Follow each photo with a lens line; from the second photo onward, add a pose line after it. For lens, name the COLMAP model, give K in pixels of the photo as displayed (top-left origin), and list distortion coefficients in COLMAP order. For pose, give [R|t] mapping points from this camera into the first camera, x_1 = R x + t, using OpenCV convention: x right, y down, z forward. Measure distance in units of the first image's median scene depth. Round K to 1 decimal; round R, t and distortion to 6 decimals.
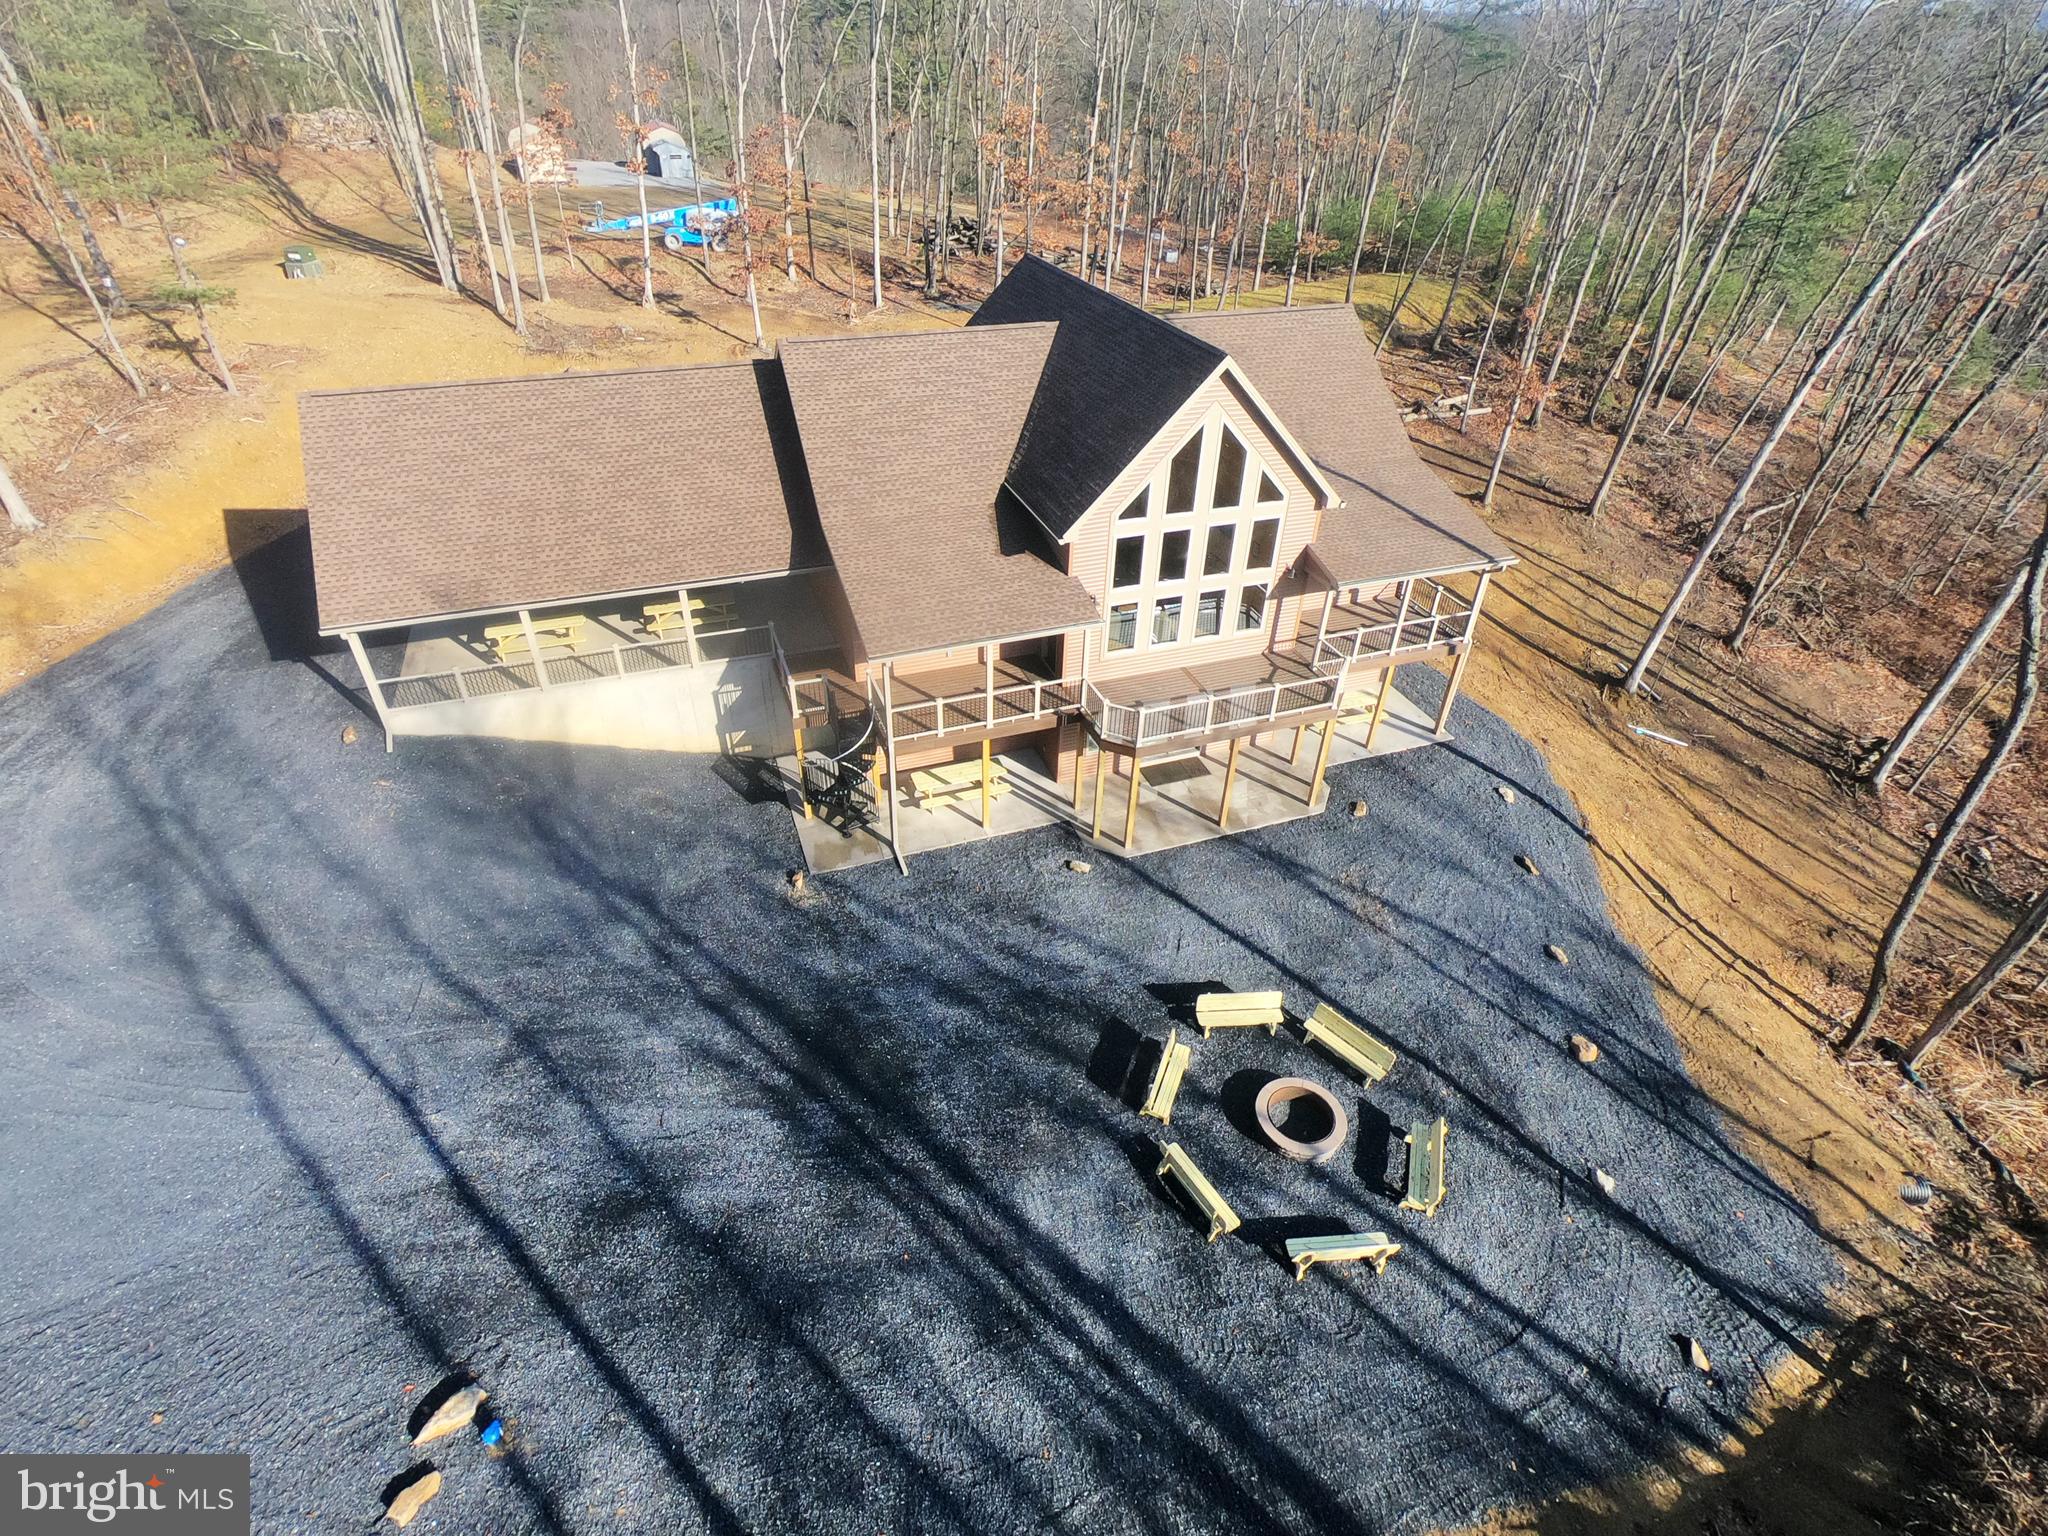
lens RADIAL K [[1030.6, 0, 1024.0], [0, 1030.6, 768.0], [0, 0, 1]] dist [0.002648, 0.000020]
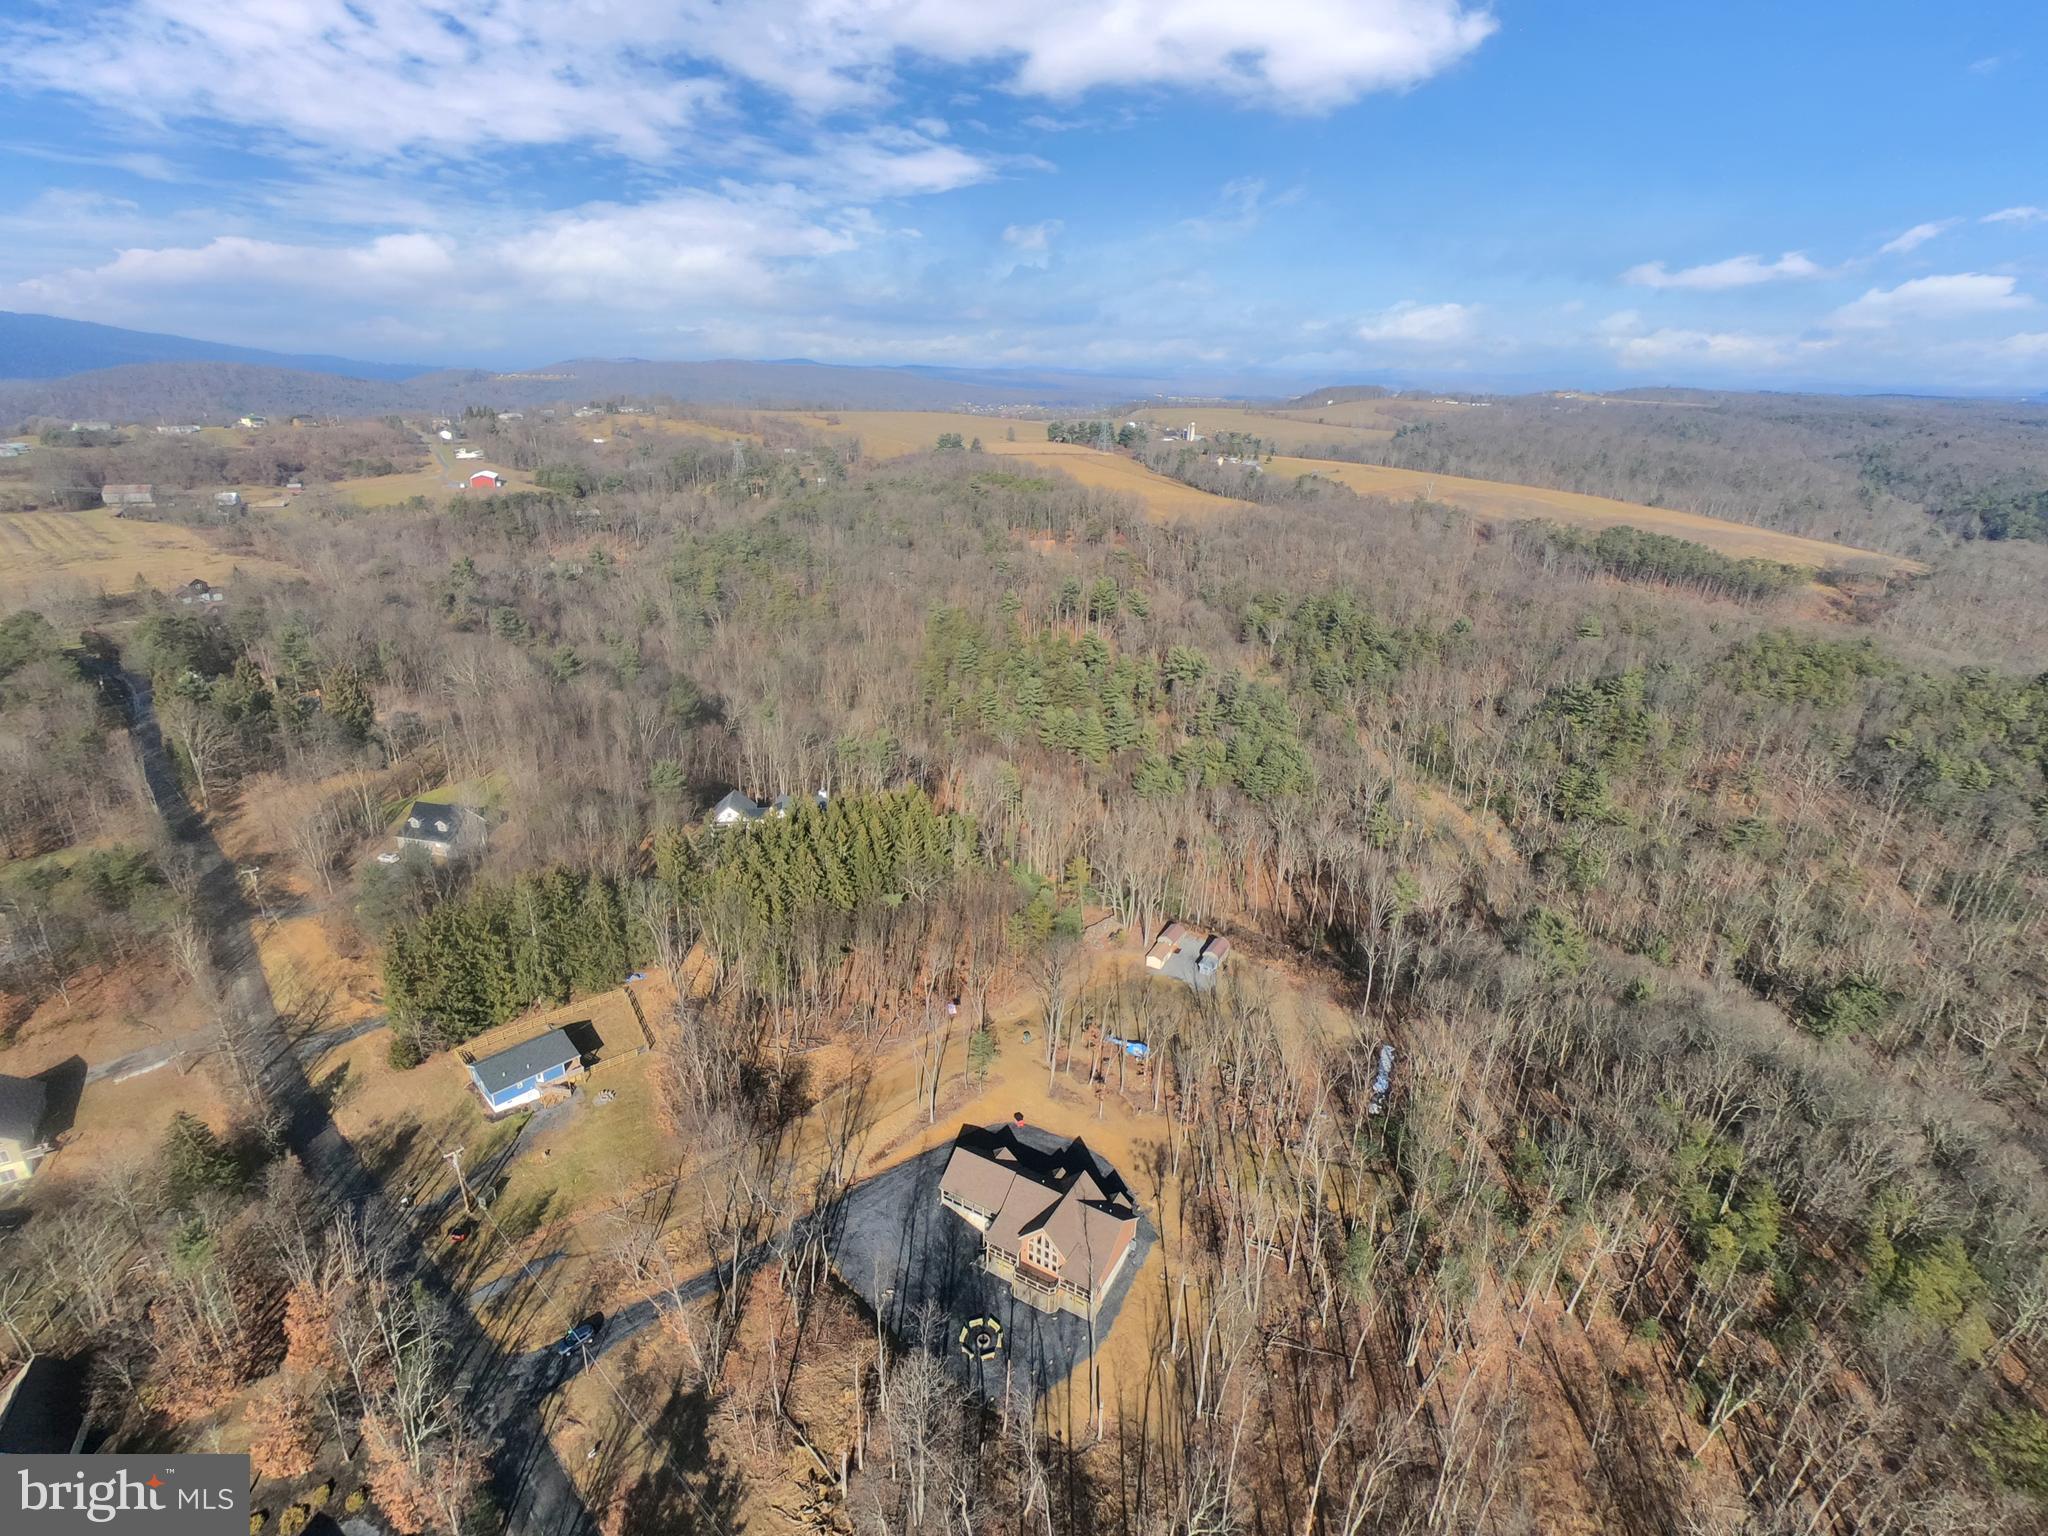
lens RADIAL K [[1030.6, 0, 1024.0], [0, 1030.6, 768.0], [0, 0, 1]] dist [0.002648, 0.000020]
pose [[0.646731, 0.273131, -0.712137, 3.636922], [-0.454862, 0.887593, -0.072660, -2.260071], [0.612242, 0.370915, 0.698271, -4.269192]]
